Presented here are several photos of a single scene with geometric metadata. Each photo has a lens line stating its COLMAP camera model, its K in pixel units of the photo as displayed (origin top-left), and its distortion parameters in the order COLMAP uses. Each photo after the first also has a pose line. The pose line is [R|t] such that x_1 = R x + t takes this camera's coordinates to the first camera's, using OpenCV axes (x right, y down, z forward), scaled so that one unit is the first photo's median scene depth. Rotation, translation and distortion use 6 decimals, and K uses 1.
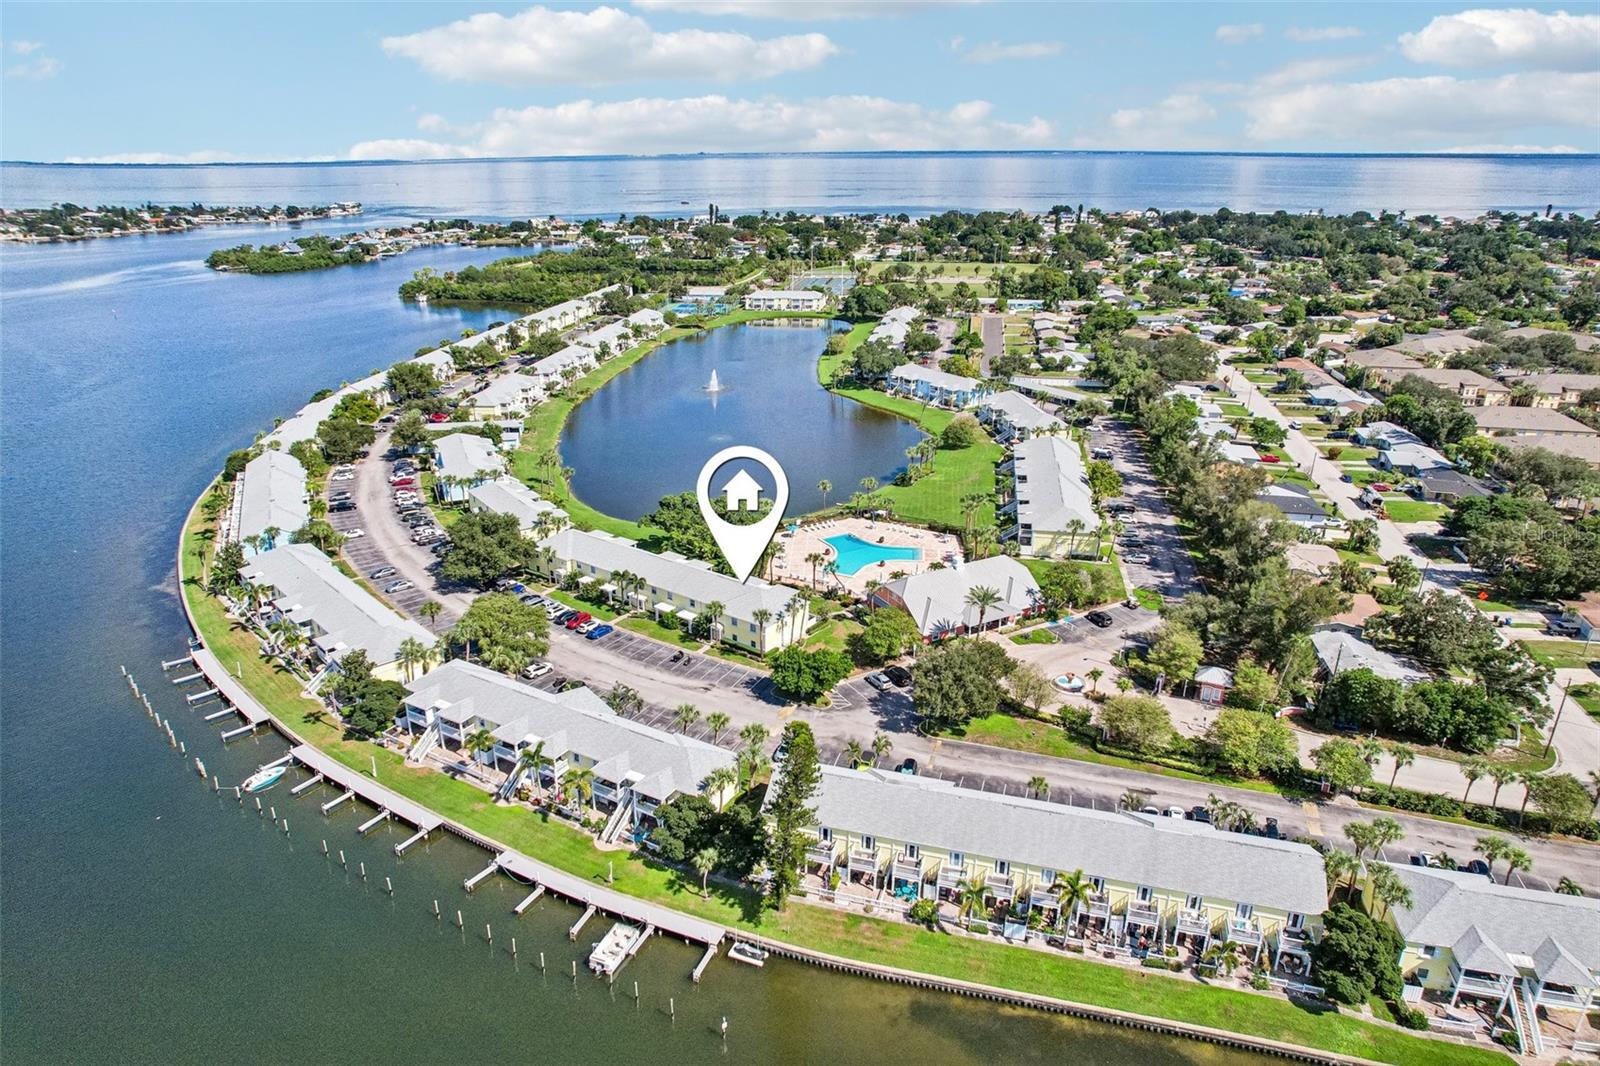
lens RADIAL K [[1002.8, 0, 800.0], [0, 1002.8, 533.0], [0, 0, 1]] dist [-0.050314, 0.045230]
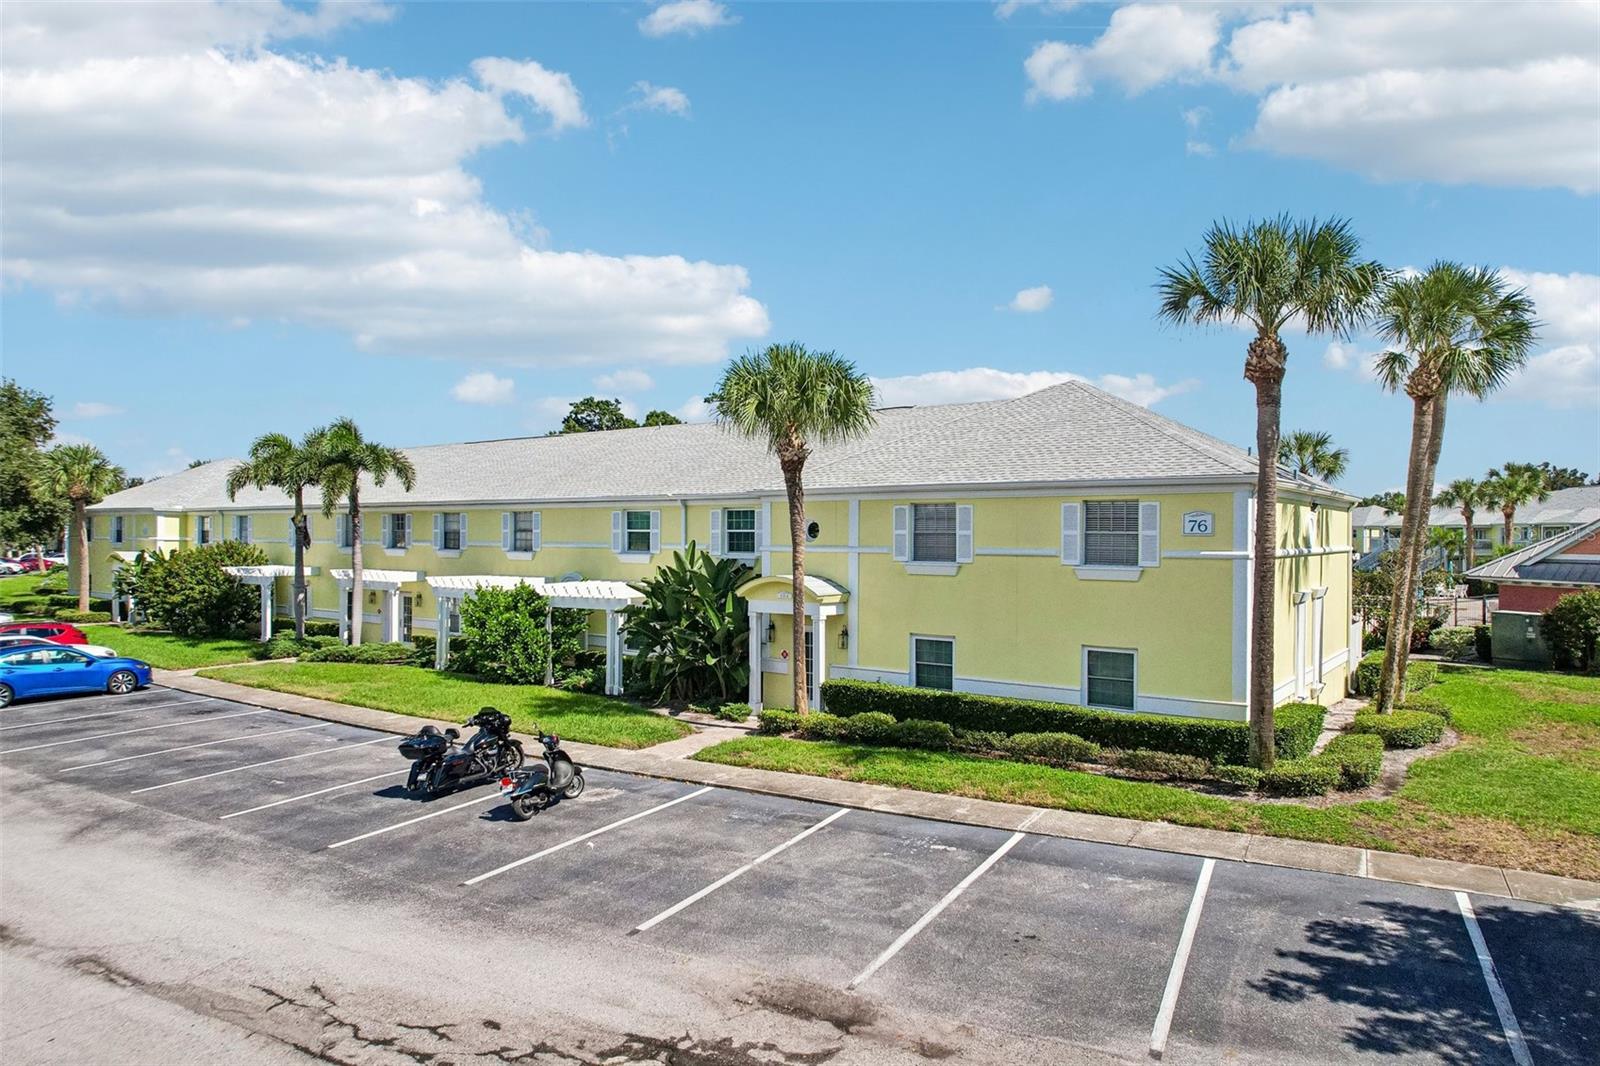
lens RADIAL K [[1013.1, 0, 801.8], [0, 1013.1, 535.9], [0, 0, 1]] dist [-0.076543, 0.072129]
pose [[0.999885, 0.015105, 0.001273, -0.034091], [-0.013644, 0.933392, -0.358598, 0.056161], [-0.006605, 0.358540, 0.933491, 0.357254]]
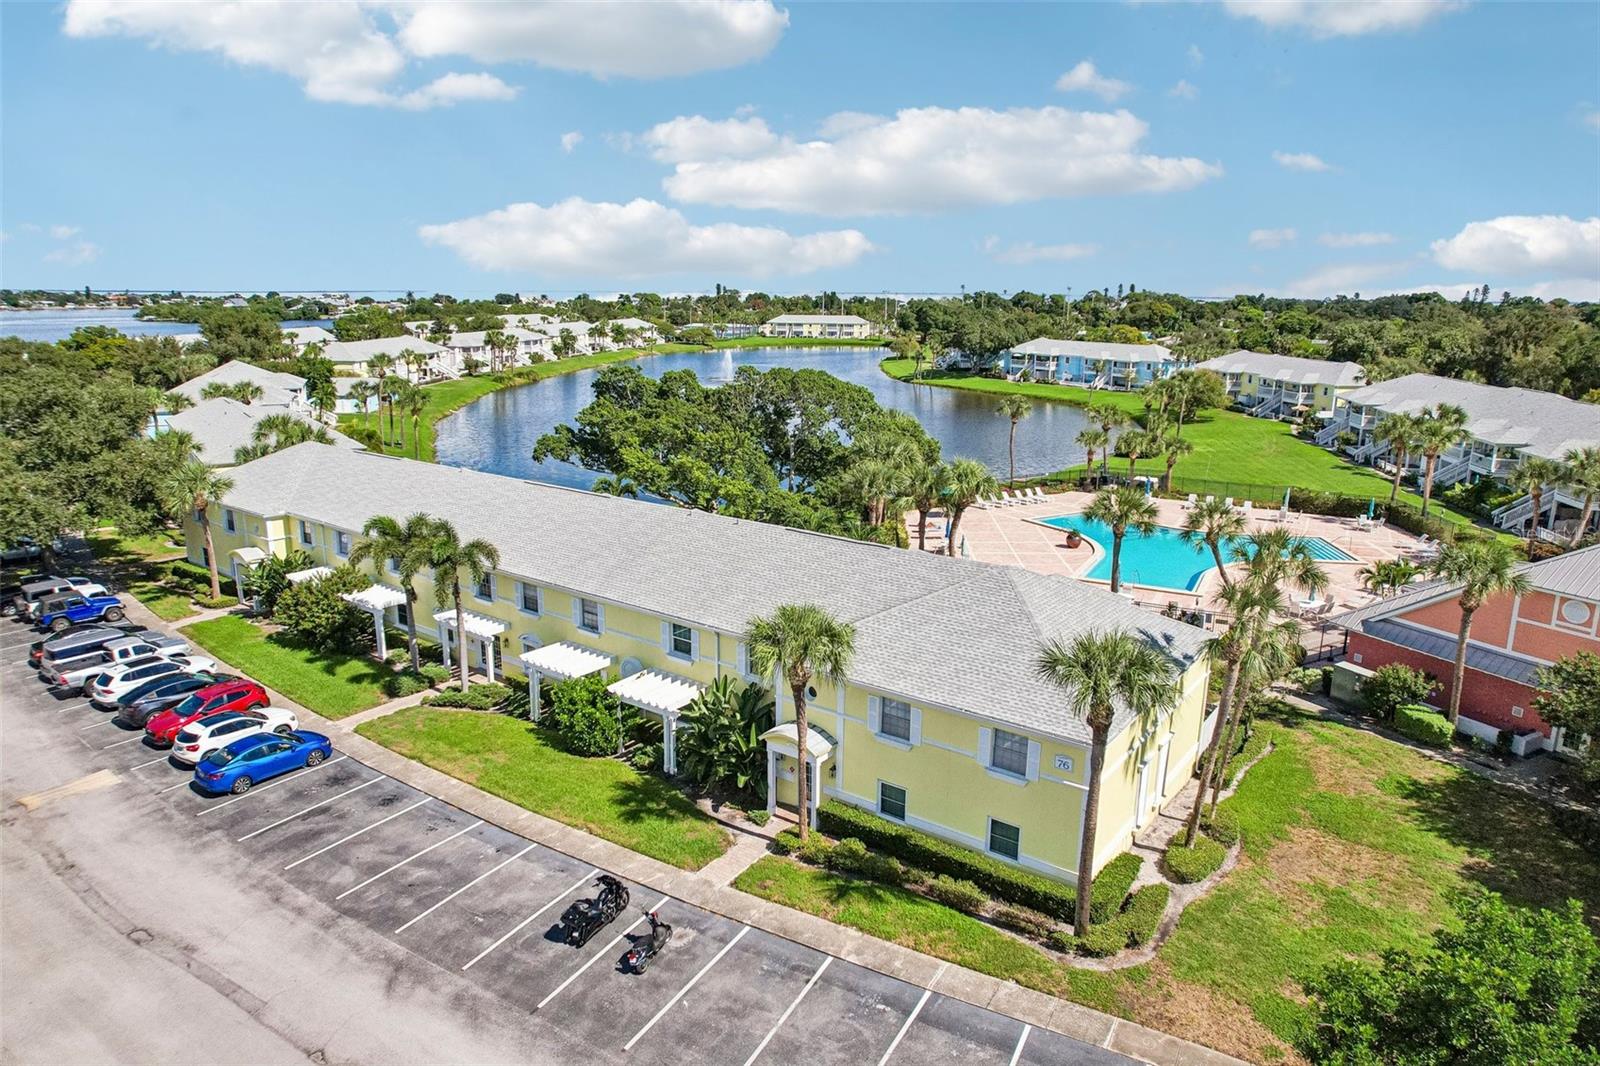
lens RADIAL K [[1002.1, 0, 800.3], [0, 1002.1, 537.0], [0, 0, 1]] dist [-0.067352, 0.054305]
pose [[0.999821, 0.018610, 0.003293, -0.034886], [-0.018041, 0.991736, -0.127019, 0.031917], [-0.005629, 0.126936, 0.991895, 0.328237]]
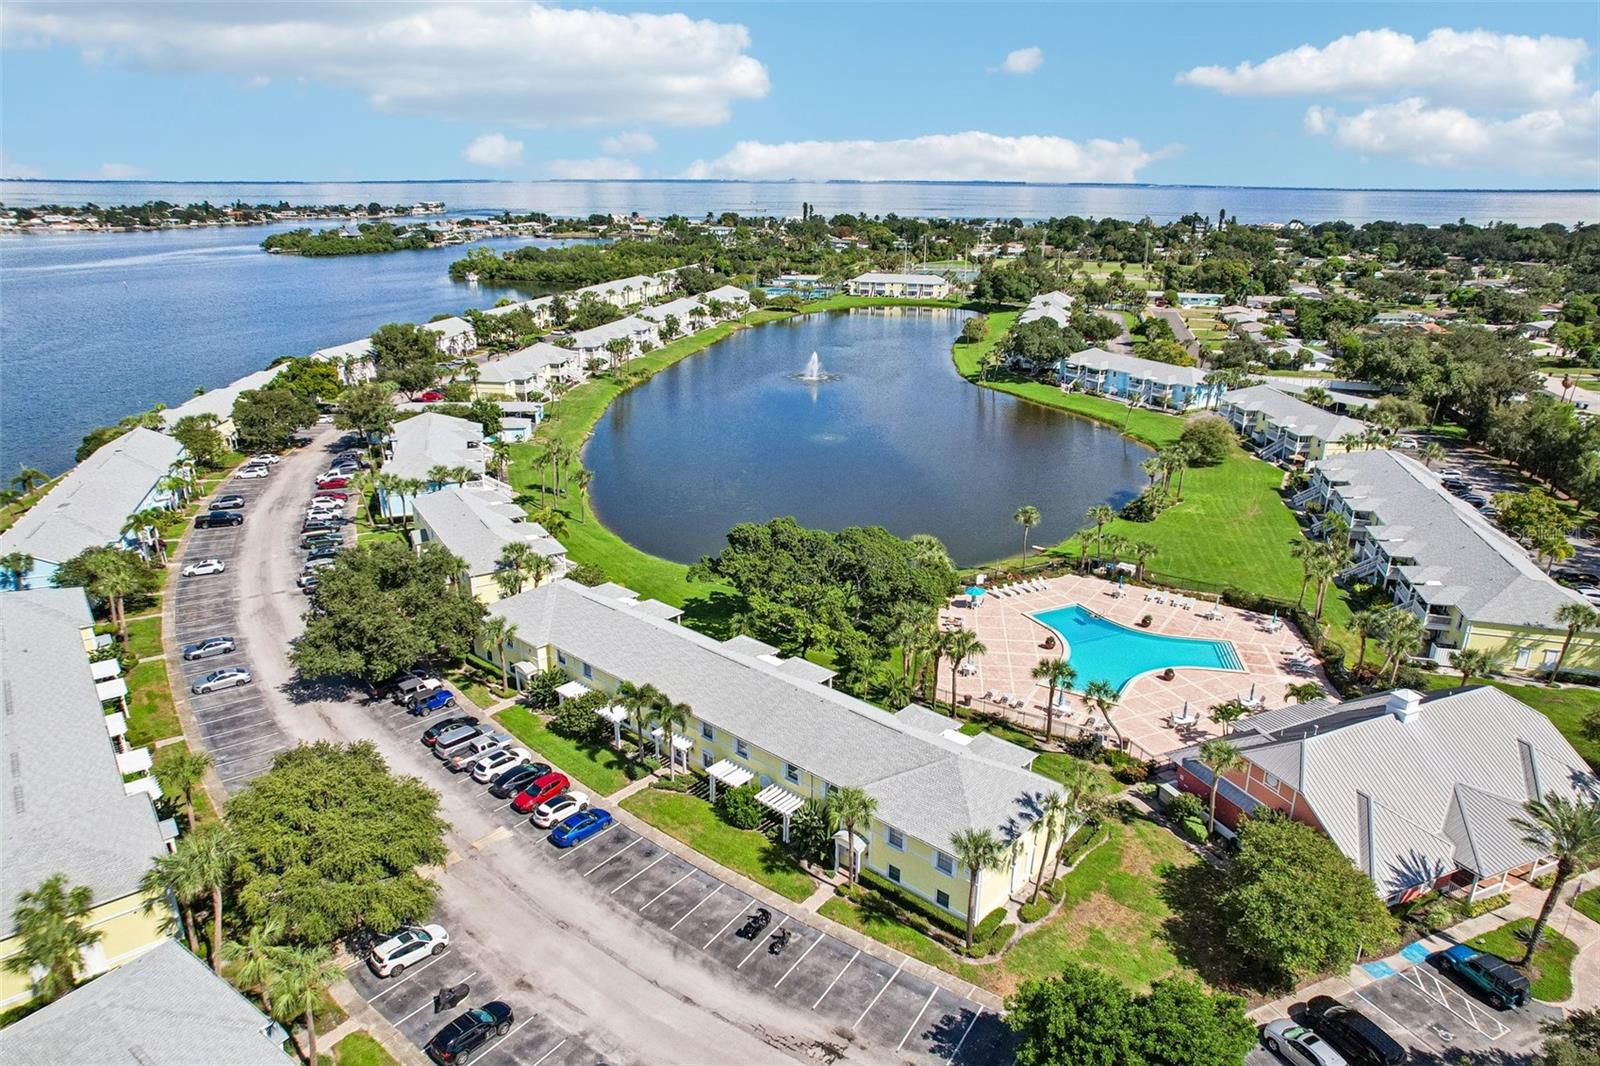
lens RADIAL K [[1003.6, 0, 800.0], [0, 1003.6, 533.0], [0, 0, 1]] dist [-0.075735, 0.069994]
pose [[0.996278, 0.043094, -0.074655, -0.032544], [-0.045020, 0.998690, -0.024303, -0.010294], [0.073510, 0.027574, 0.996913, 0.239422]]
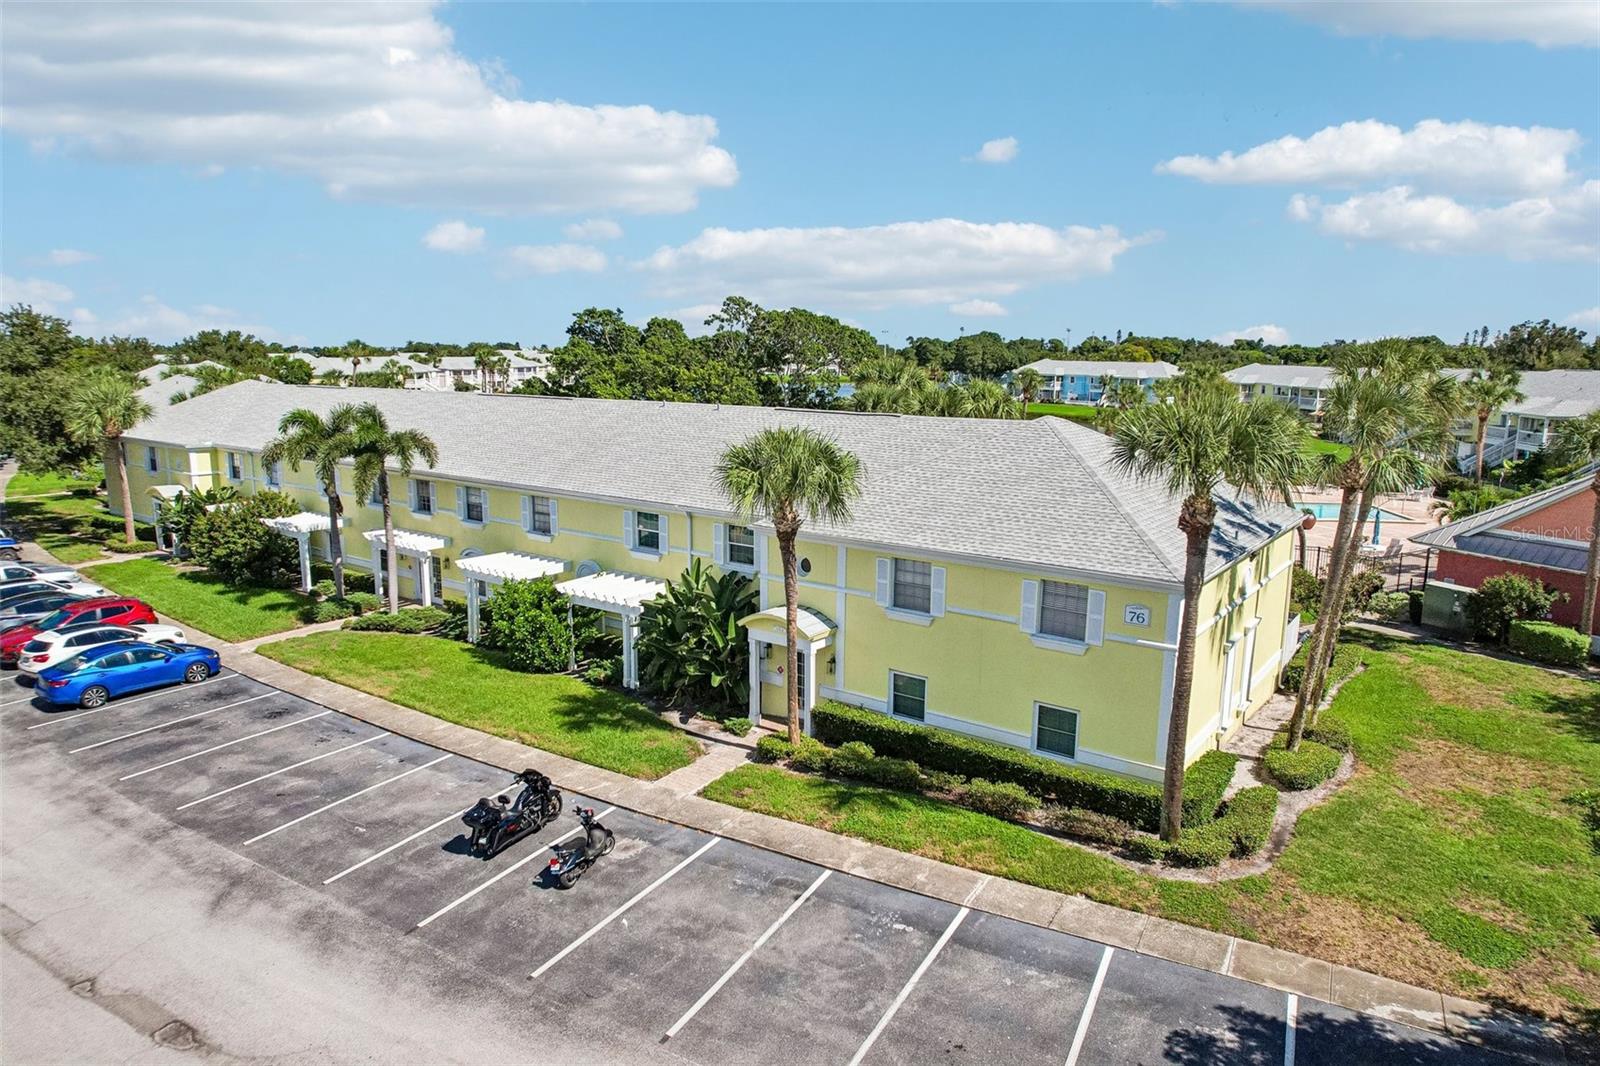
lens RADIAL K [[1003.6, 0, 800.0], [0, 1003.6, 533.0], [0, 0, 1]] dist [-0.075735, 0.069994]
pose [[0.999837, 0.017910, 0.002270, -0.033914], [-0.017178, 0.982485, -0.185549, 0.044467], [-0.005553, 0.185479, 0.982632, 0.347170]]
